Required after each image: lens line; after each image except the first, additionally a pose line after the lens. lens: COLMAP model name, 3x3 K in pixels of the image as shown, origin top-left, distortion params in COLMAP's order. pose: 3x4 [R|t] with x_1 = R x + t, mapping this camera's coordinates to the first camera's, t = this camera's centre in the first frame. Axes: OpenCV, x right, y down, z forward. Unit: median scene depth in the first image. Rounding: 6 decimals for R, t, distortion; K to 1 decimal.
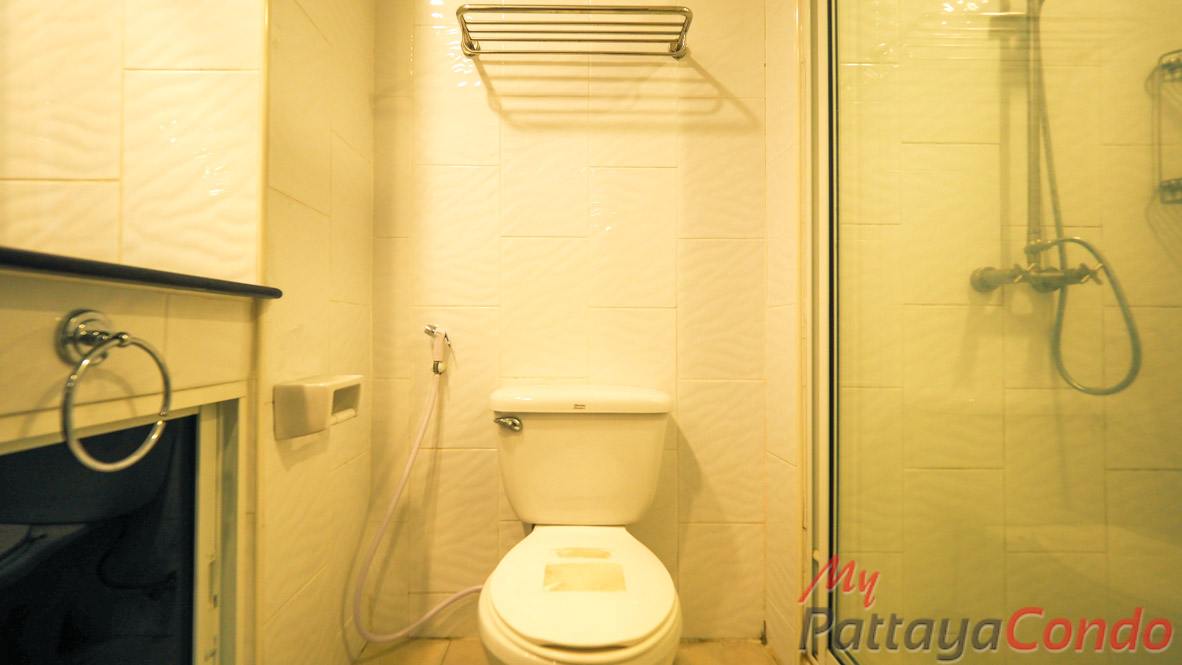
lens RADIAL K [[494.6, 0, 584.5], [0, 494.6, 329.7], [0, 0, 1]] dist [-0.011890, 0.000624]
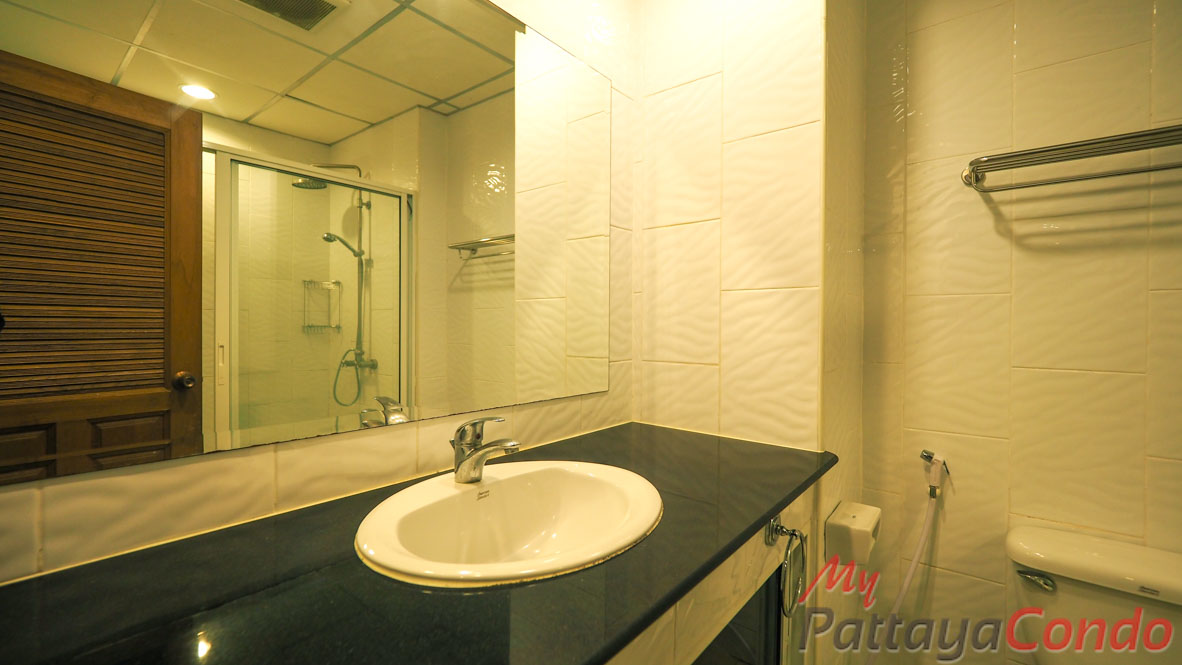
lens RADIAL K [[494.6, 0, 585.9], [0, 494.6, 334.1], [0, 0, 1]] dist [-0.011890, 0.000624]
pose [[0.753770, 0.005742, -0.657114, -0.170156], [0.004129, 0.999901, 0.013474, -0.274777], [0.657126, -0.012870, 0.753671, -0.268993]]
